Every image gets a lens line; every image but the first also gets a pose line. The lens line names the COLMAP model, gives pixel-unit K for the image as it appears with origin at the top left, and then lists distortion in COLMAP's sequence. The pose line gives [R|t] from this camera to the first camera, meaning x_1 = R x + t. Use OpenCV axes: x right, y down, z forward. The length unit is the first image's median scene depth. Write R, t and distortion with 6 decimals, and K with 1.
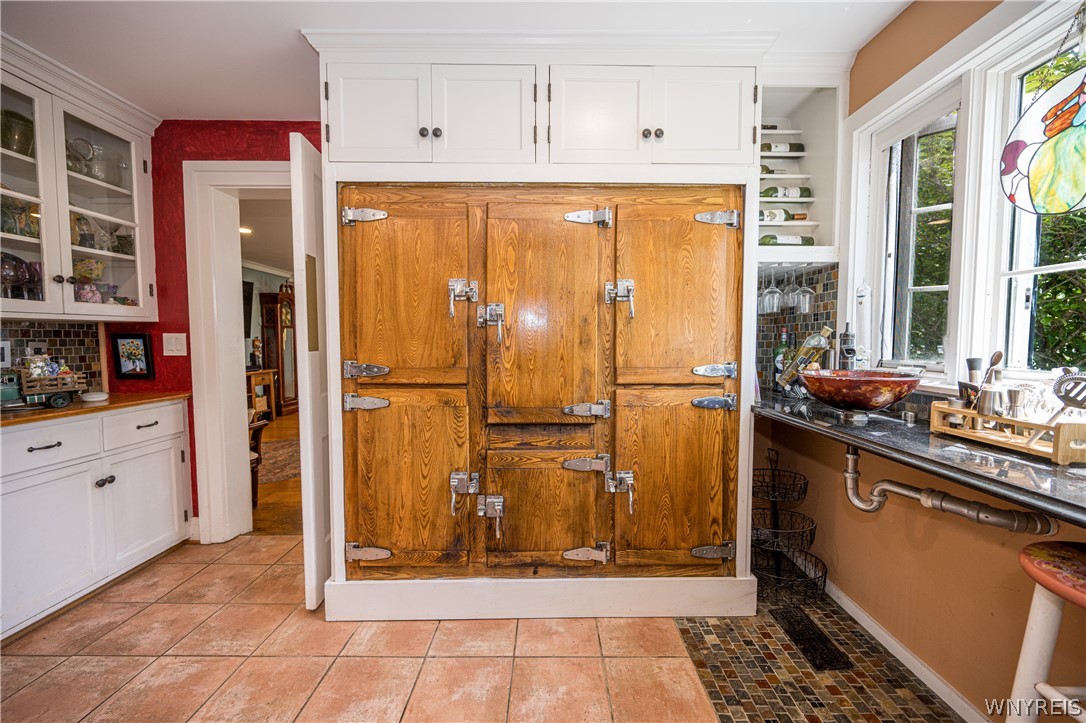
lens RADIAL K [[427.5, 0, 547.2], [0, 427.5, 364.8], [0, 0, 1]] dist [-0.001321, -0.000012]
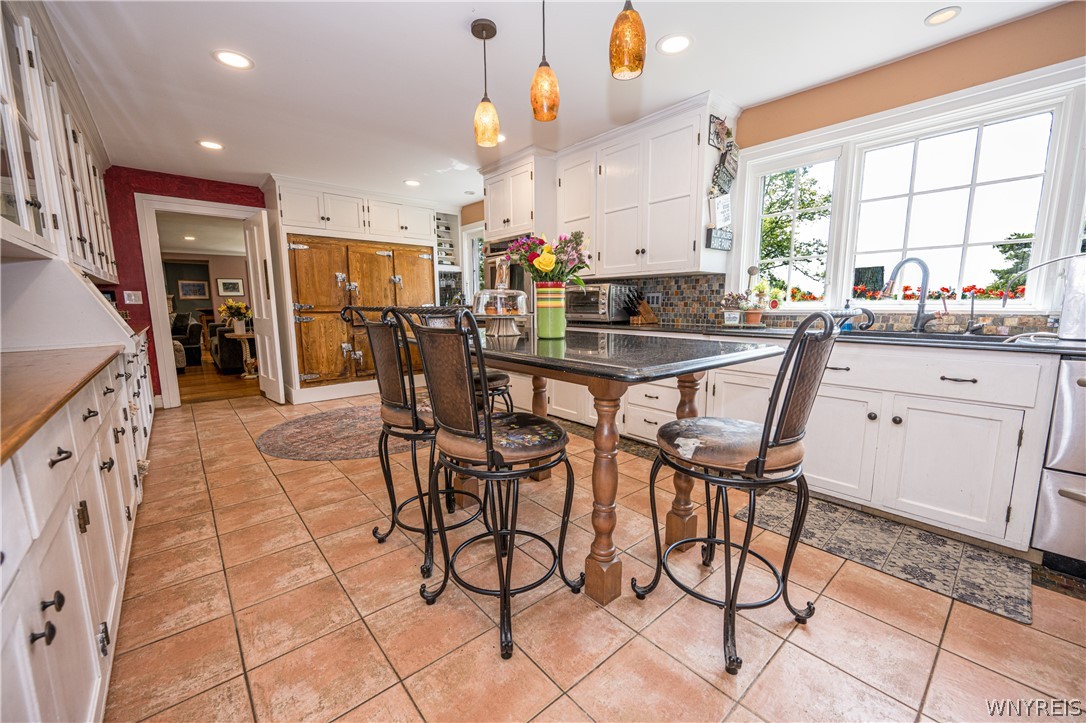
lens RADIAL K [[427.5, 0, 547.5], [0, 427.5, 363.7], [0, 0, 1]] dist [-0.001321, -0.000012]
pose [[0.754463, -0.095754, 0.649321, -1.021343], [0.040681, 0.994221, 0.099348, 0.159164], [-0.655081, -0.048539, 0.753998, -1.955956]]
